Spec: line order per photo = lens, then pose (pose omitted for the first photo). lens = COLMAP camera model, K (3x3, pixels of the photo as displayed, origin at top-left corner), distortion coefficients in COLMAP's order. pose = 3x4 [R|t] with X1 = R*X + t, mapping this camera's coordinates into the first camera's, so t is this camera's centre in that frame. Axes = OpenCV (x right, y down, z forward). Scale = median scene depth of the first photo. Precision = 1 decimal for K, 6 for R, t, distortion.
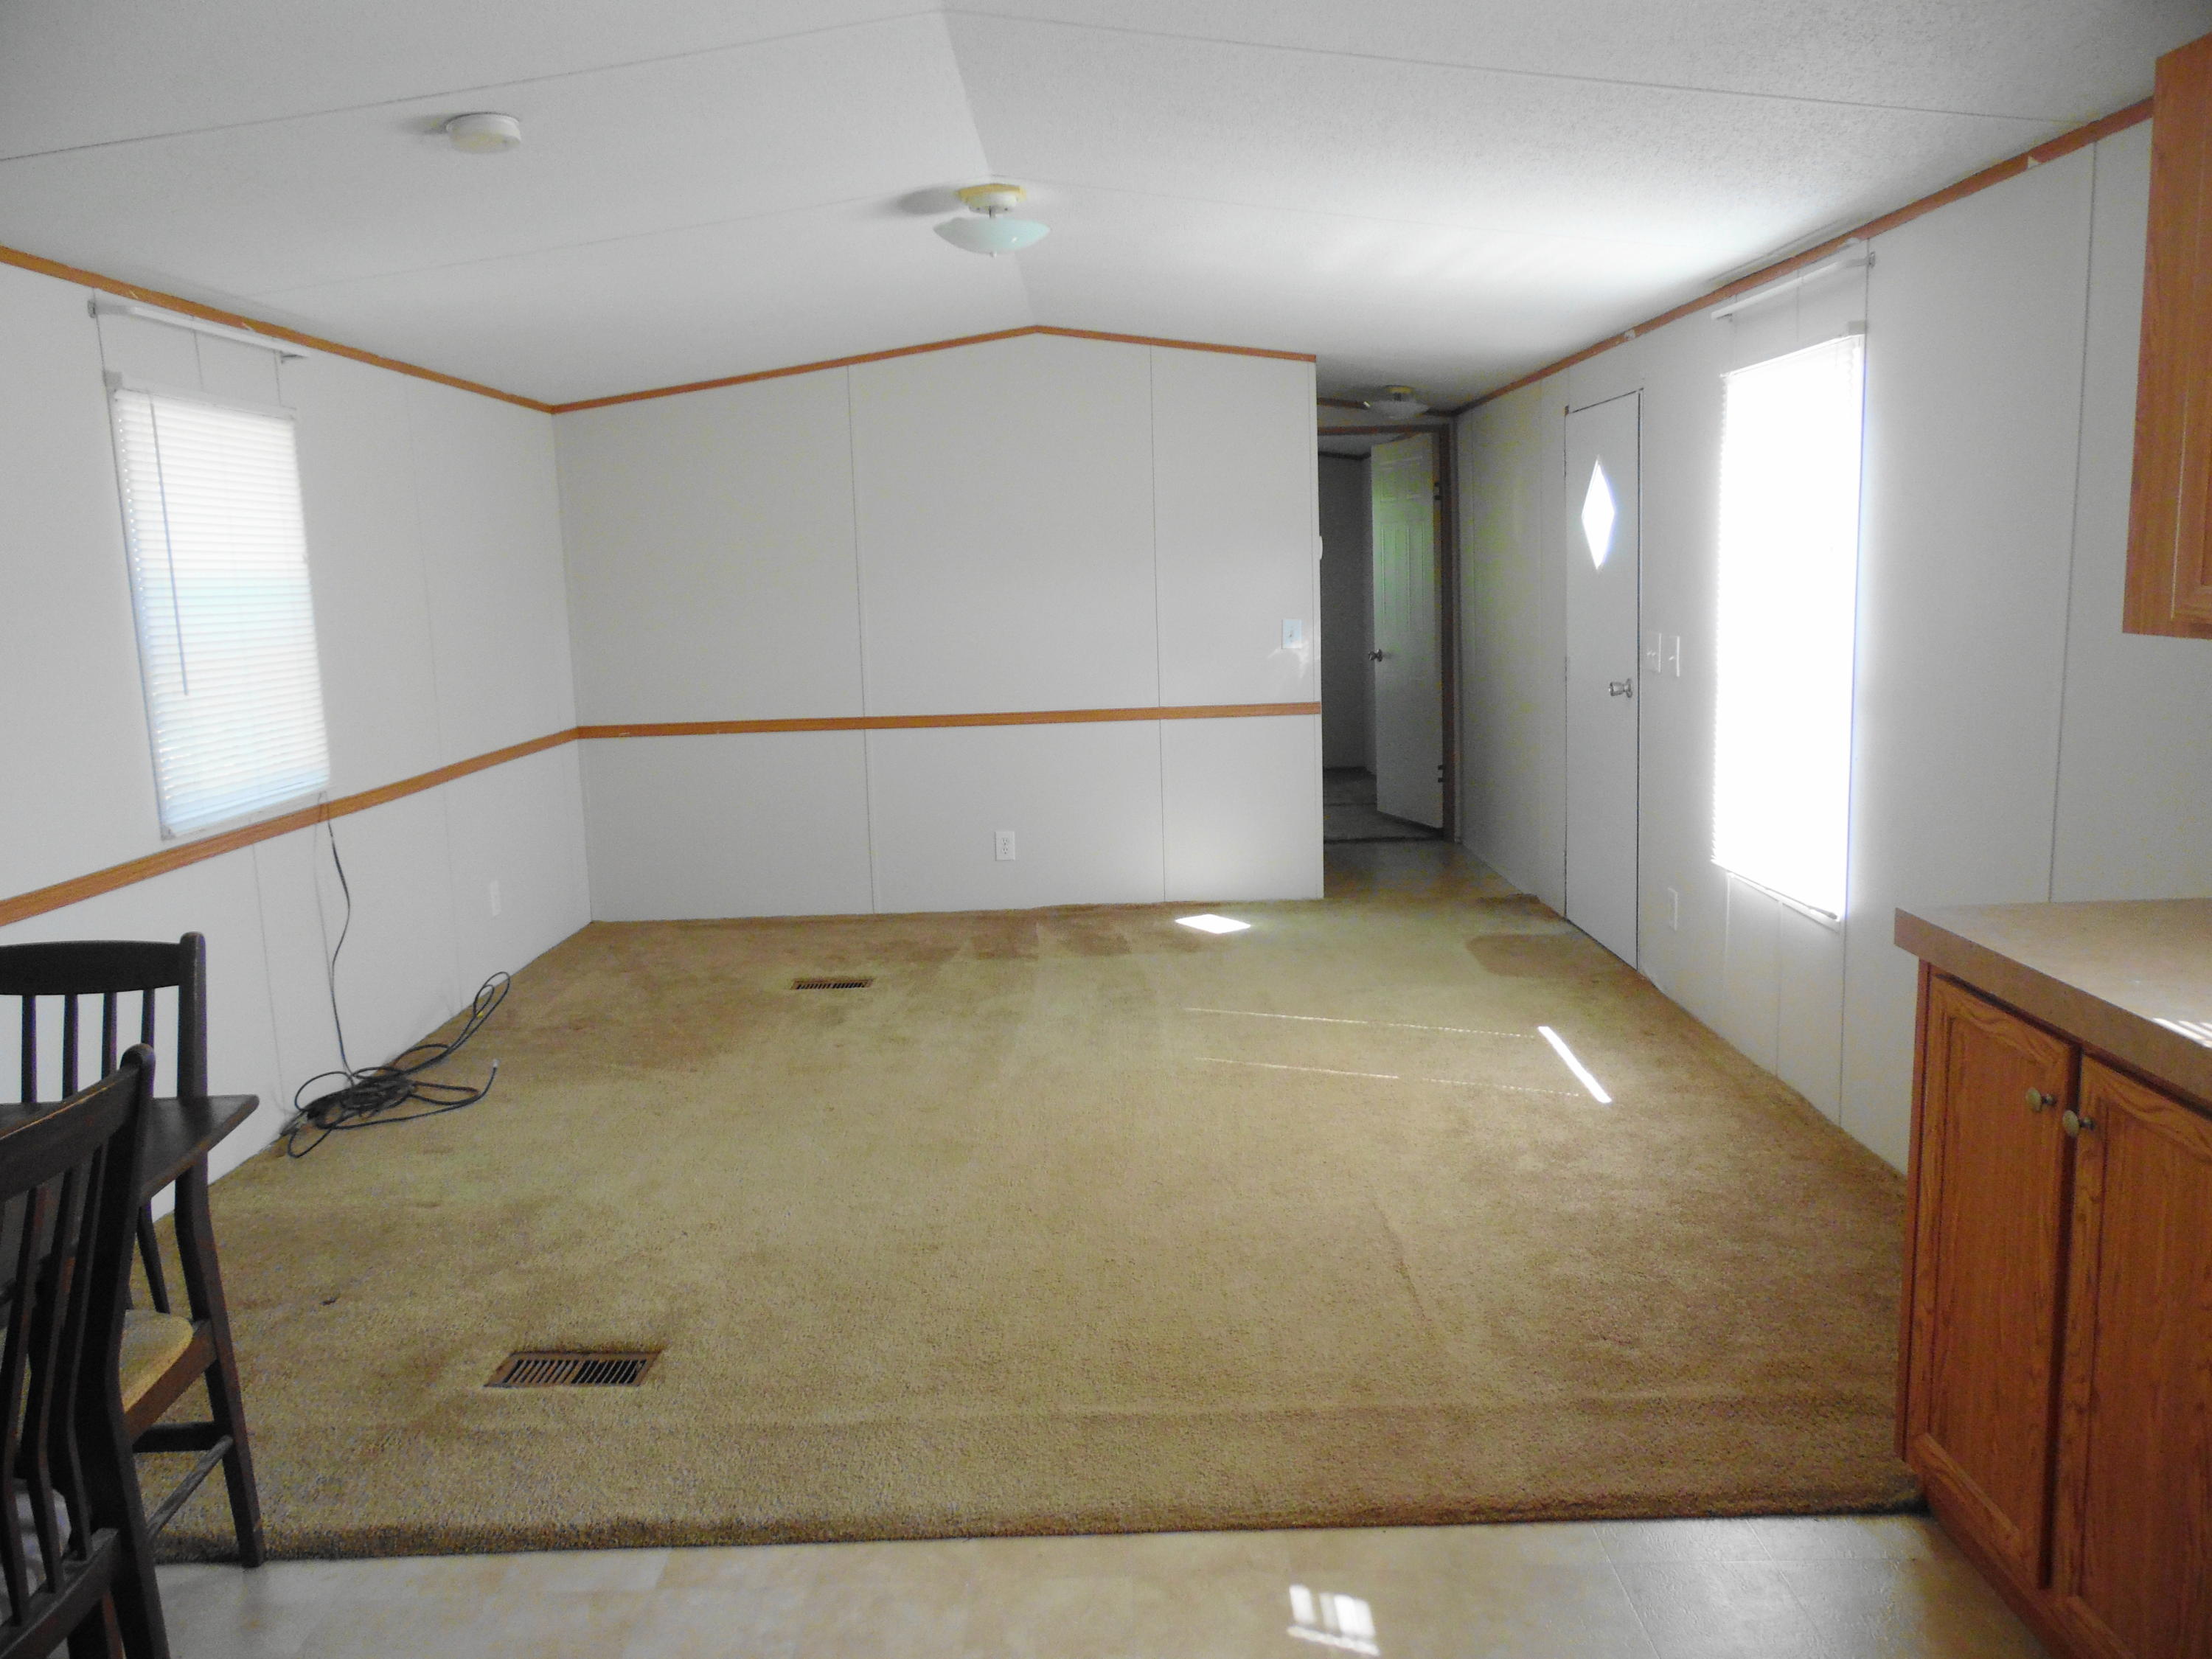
lens RADIAL K [[1655.5, 0, 1104.9], [0, 1655.5, 820.3], [0, 0, 1]] dist [-0.033040, 0.063353]
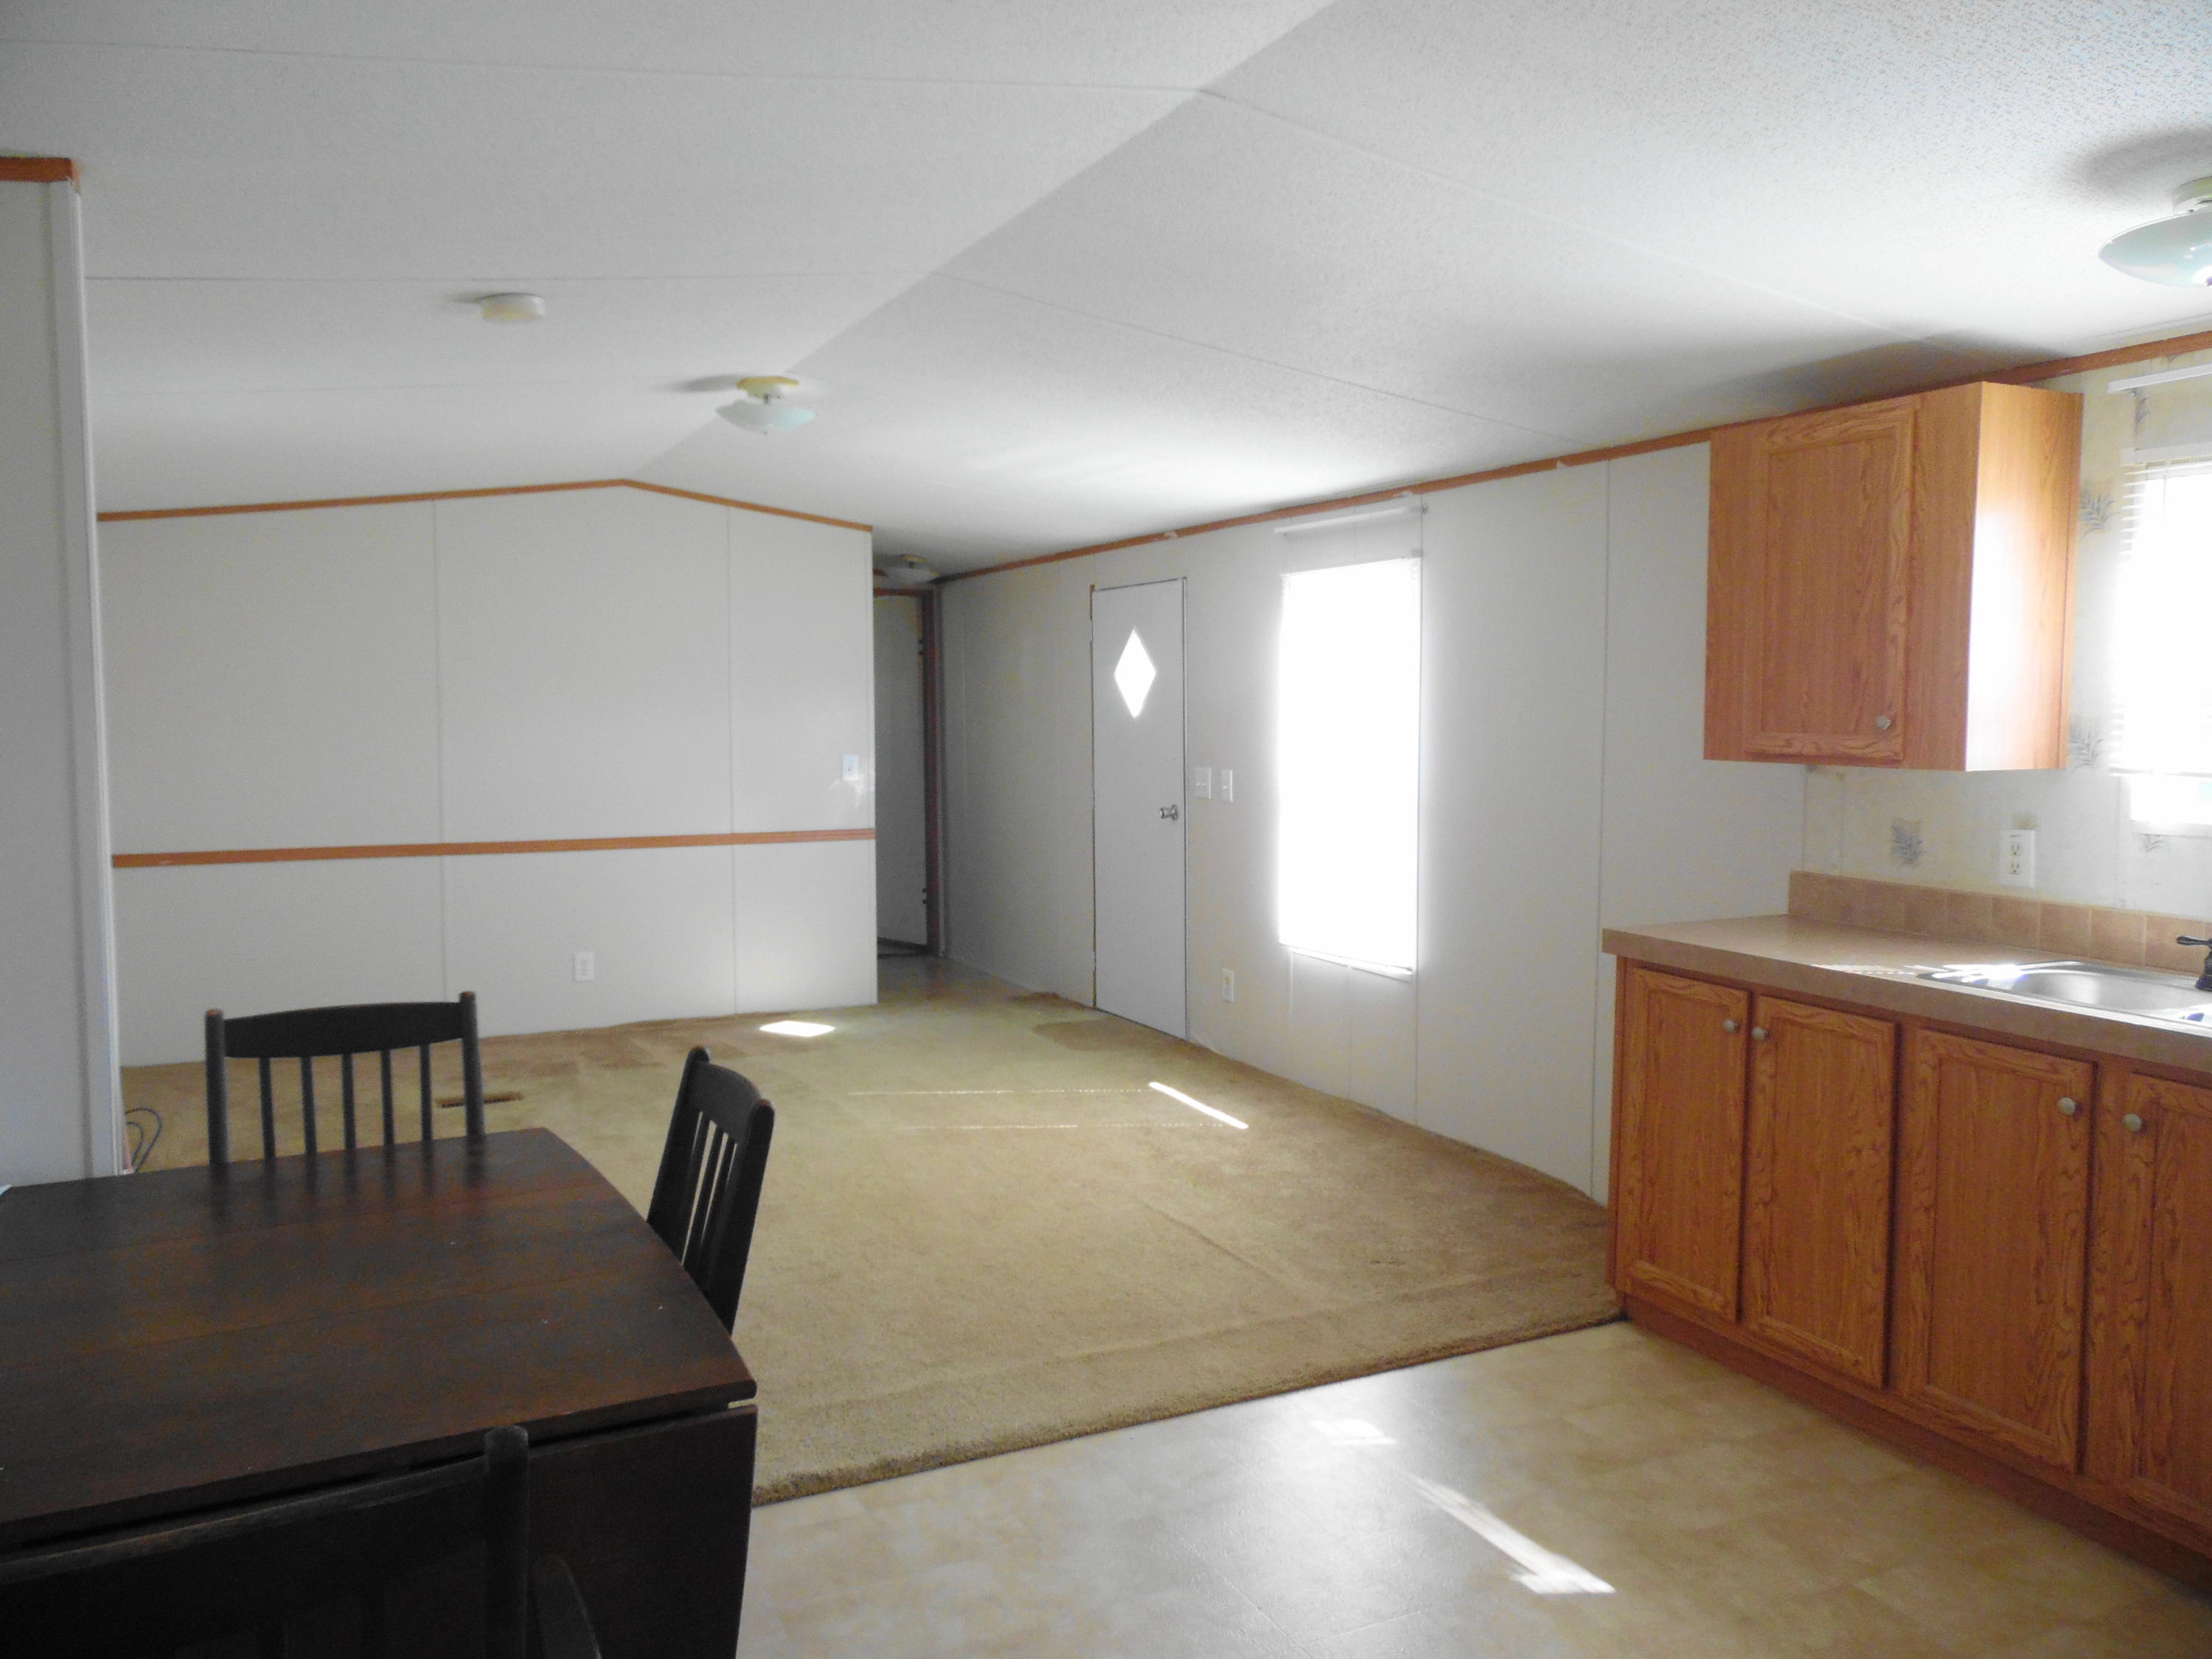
lens RADIAL K [[1655.5, 0, 1110.0], [0, 1655.5, 822.0], [0, 0, 1]] dist [-0.033040, 0.063353]
pose [[0.895493, 0.000397, 0.445076, -0.387306], [0.039266, 0.996030, -0.079892, 0.034937], [-0.443341, 0.089019, 0.891922, -0.130783]]
